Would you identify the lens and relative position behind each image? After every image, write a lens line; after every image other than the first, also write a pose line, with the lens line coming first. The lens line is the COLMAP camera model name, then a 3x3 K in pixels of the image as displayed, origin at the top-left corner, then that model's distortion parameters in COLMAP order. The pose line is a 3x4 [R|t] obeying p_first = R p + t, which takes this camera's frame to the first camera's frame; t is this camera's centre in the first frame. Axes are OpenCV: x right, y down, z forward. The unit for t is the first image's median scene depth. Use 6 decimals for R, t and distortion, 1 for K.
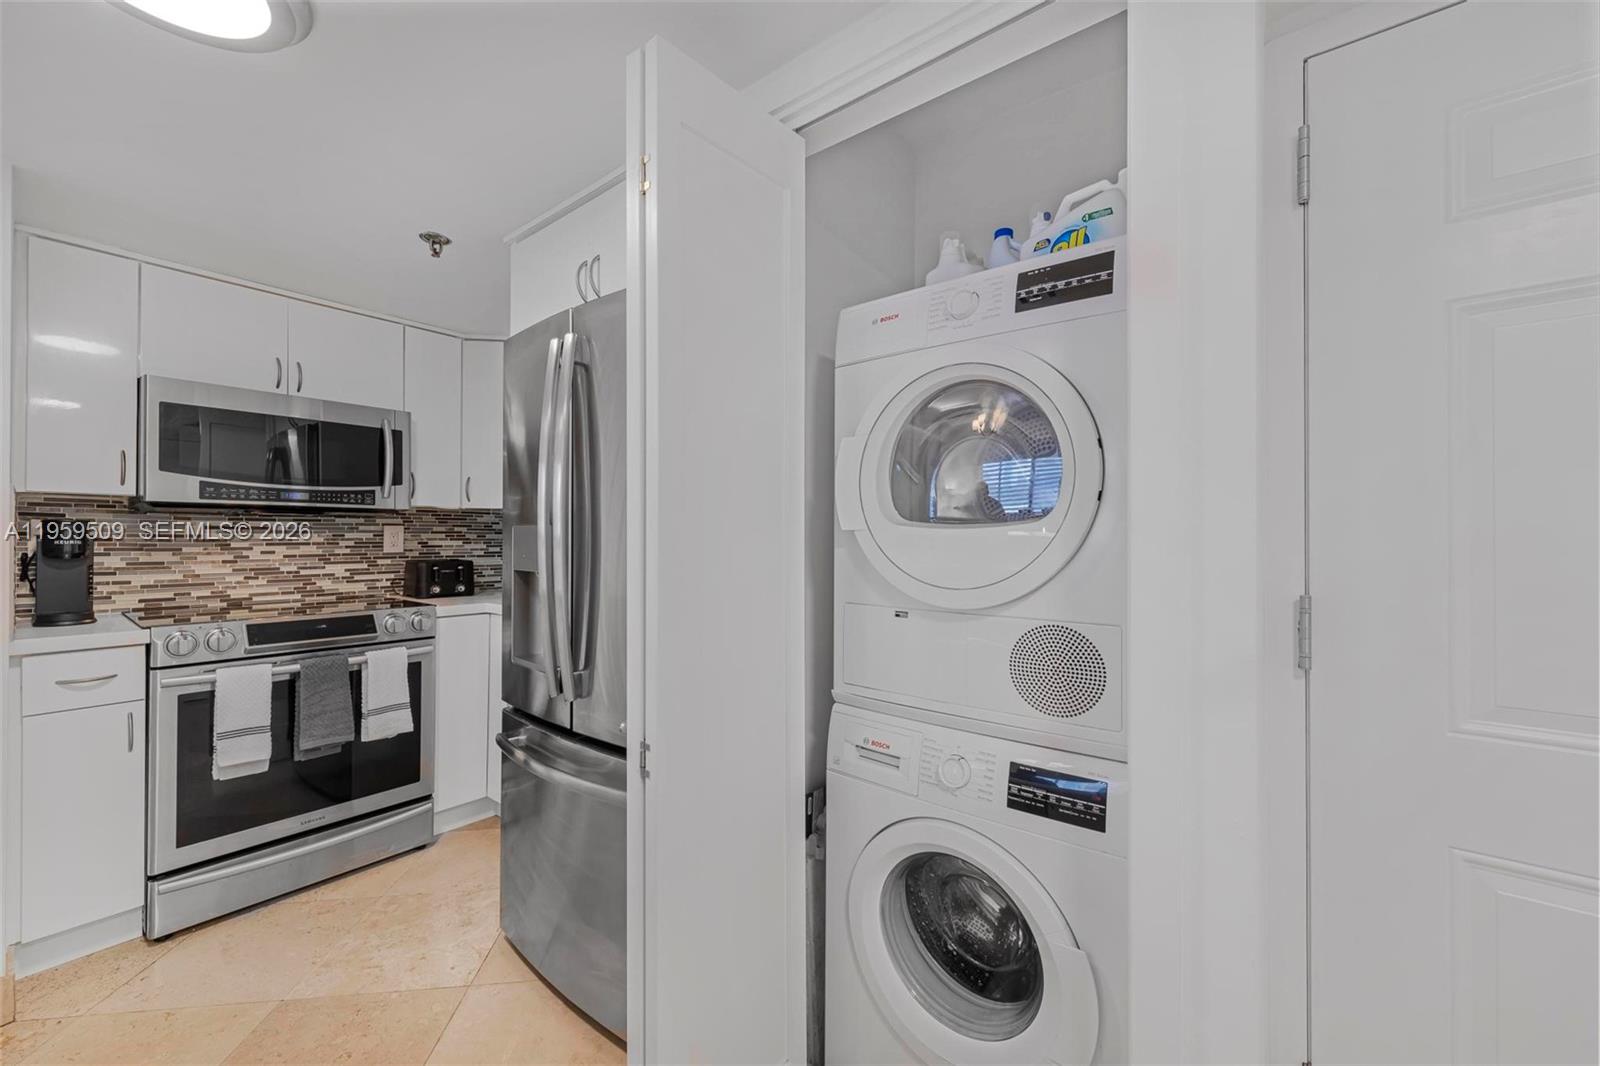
lens RADIAL K [[623.8, 0, 801.8], [0, 623.8, 525.7], [0, 0, 1]] dist [-0.001875, -0.000192]
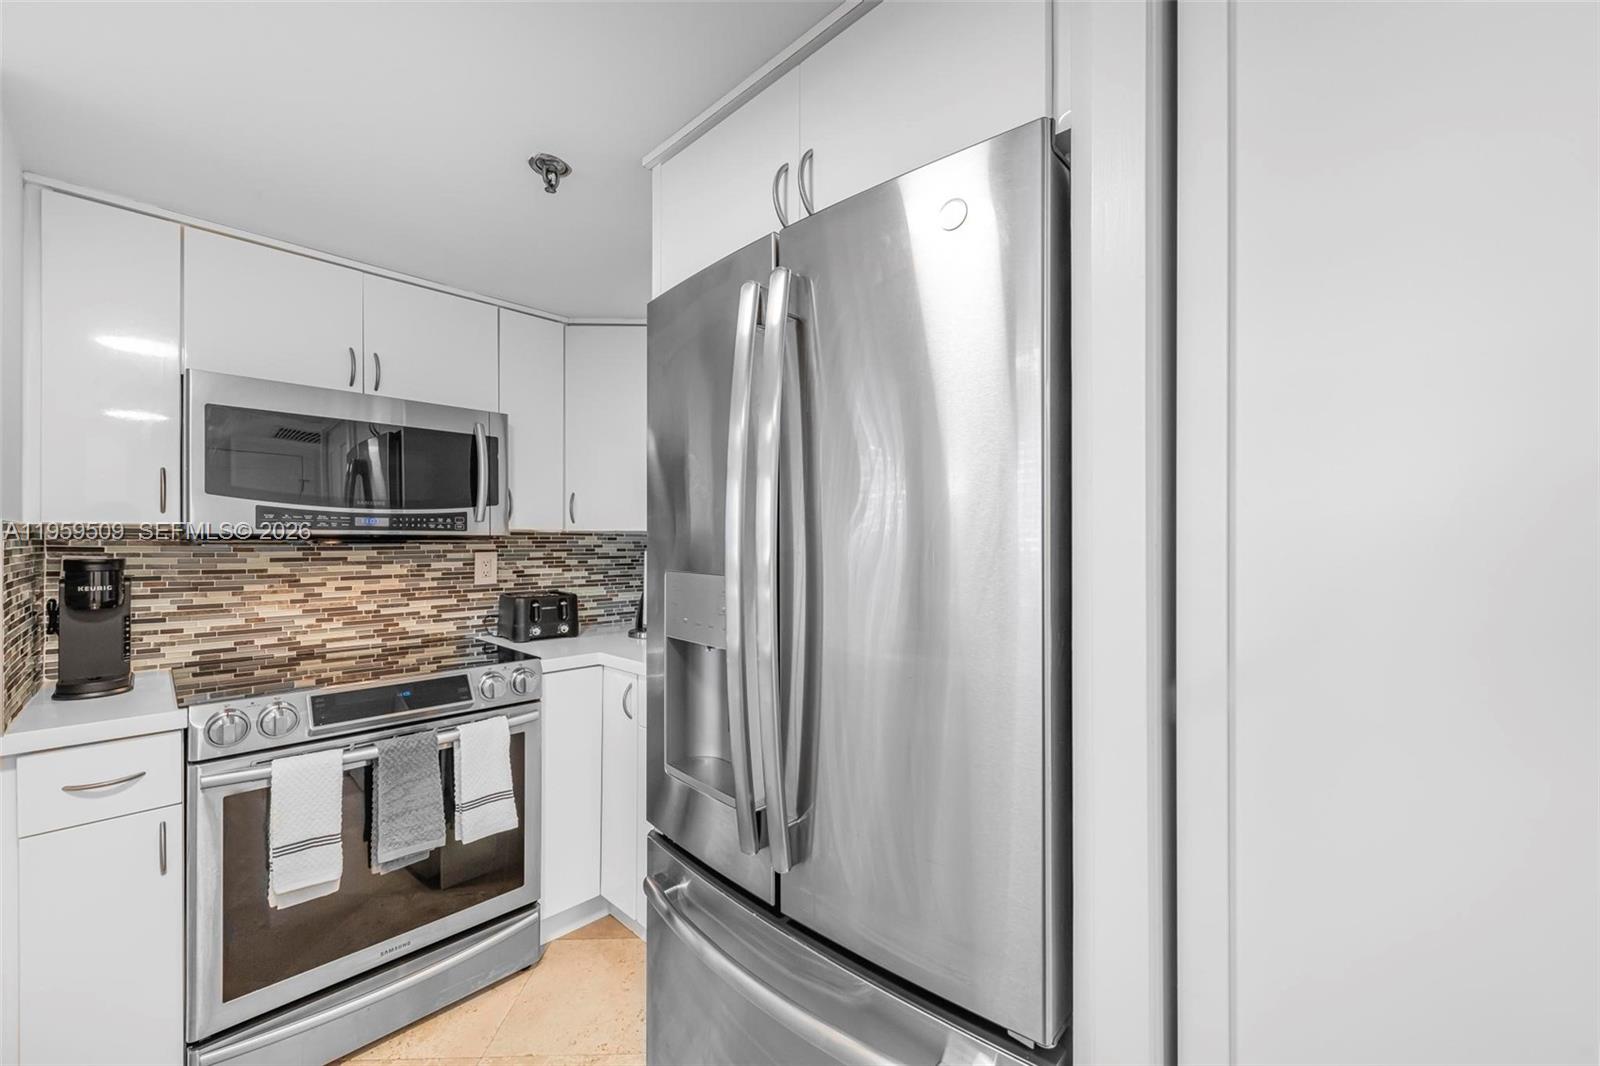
lens RADIAL K [[628.2, 0, 800.0], [0, 628.2, 533.0], [0, 0, 1]] dist [0.000206, -0.000257]
pose [[0.995268, -0.002107, -0.097148, -0.191426], [0.002645, 0.999982, 0.005414, -0.035671], [0.097134, -0.005646, 0.995255, 0.252810]]
